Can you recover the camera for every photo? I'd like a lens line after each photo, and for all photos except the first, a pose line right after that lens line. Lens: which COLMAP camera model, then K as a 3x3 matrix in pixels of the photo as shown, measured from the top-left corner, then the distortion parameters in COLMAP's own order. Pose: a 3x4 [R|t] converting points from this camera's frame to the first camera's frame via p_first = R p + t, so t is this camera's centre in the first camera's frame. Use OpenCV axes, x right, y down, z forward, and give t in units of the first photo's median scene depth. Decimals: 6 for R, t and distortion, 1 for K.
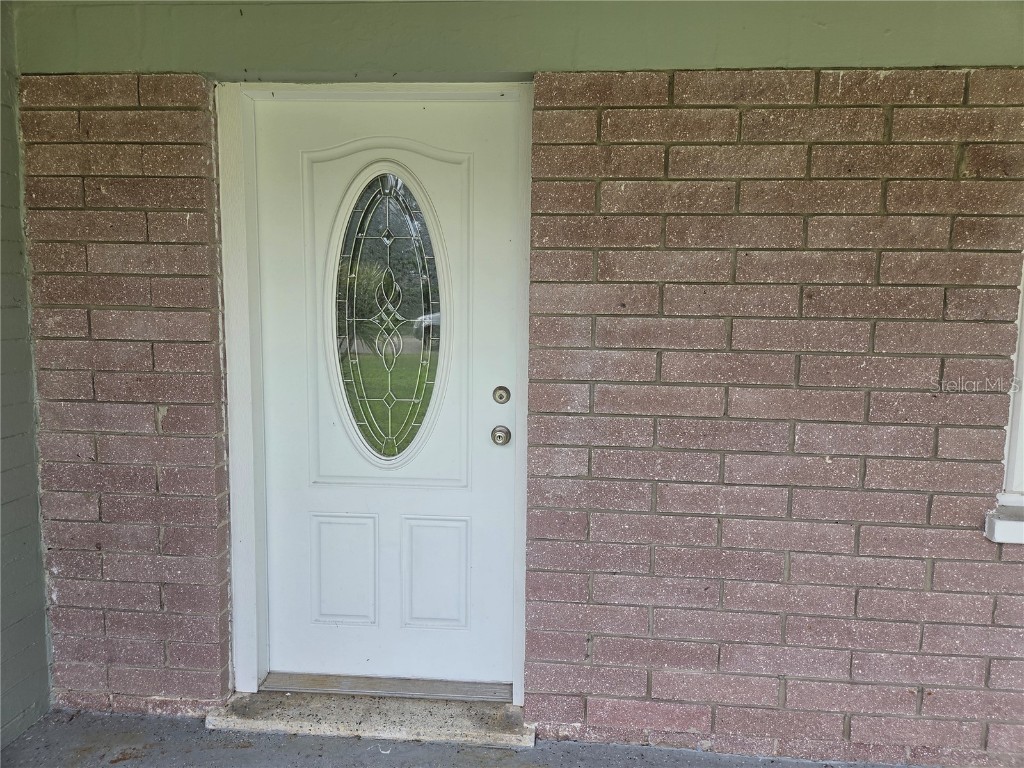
lens RADIAL K [[687.7, 0, 512.3], [0, 687.7, 381.6], [0, 0, 1]] dist [0.017600, -0.004602]
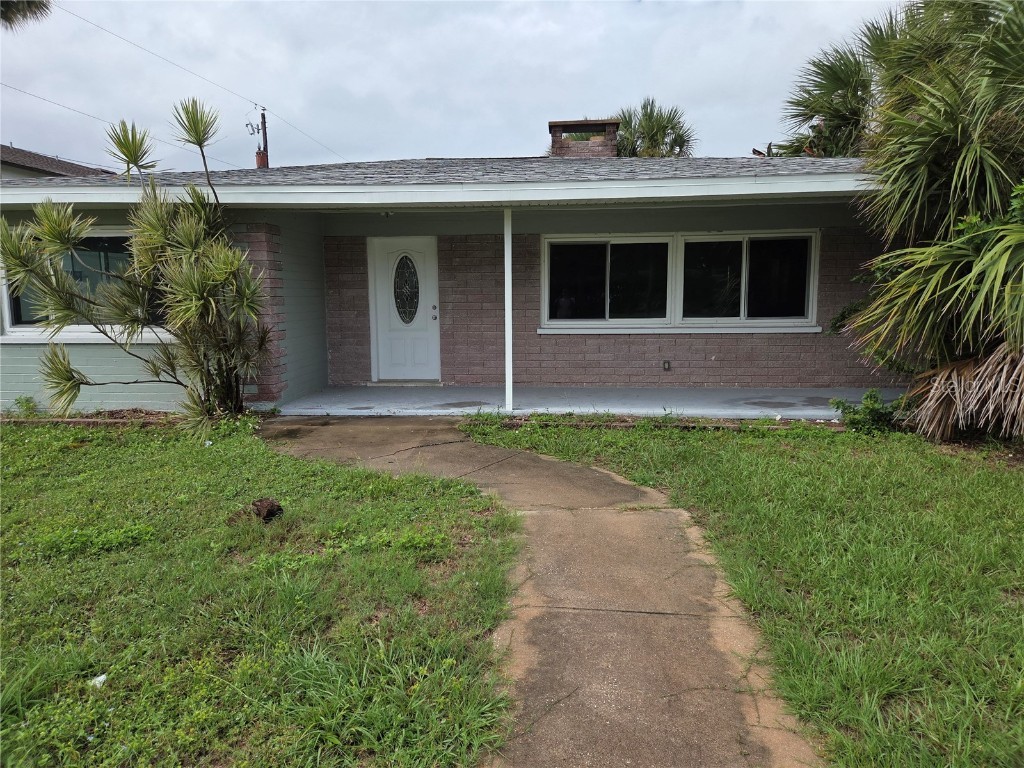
lens RADIAL K [[687.7, 0, 500.2], [0, 687.7, 394.4], [0, 0, 1]] dist [0.017600, -0.004602]
pose [[0.999683, -0.022948, -0.010365, 0.446287], [0.023200, 0.999422, 0.024857, 0.482749], [0.009789, -0.025089, 0.999637, -3.408021]]
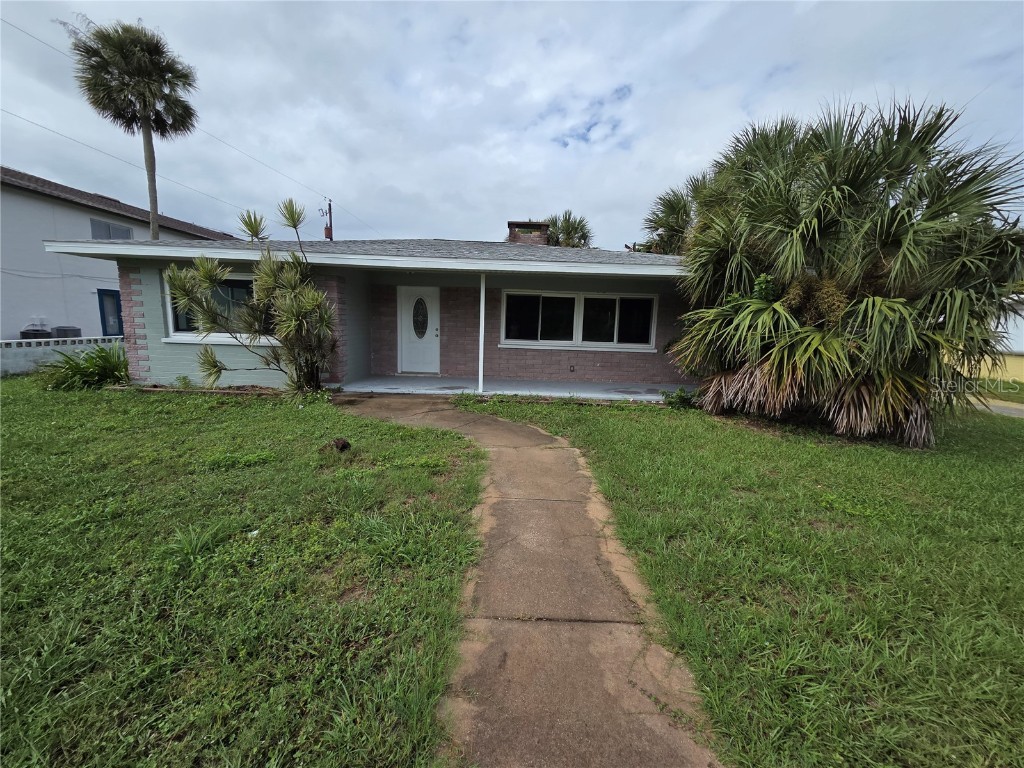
lens RADIAL K [[418.1, 0, 510.9], [0, 418.1, 388.4], [0, 0, 1]] dist [0.005001, -0.001130]
pose [[0.996865, 0.004015, 0.079014, 0.429593], [-0.006990, 0.999275, 0.037416, 0.481967], [-0.078807, -0.037851, 0.996171, -3.550080]]
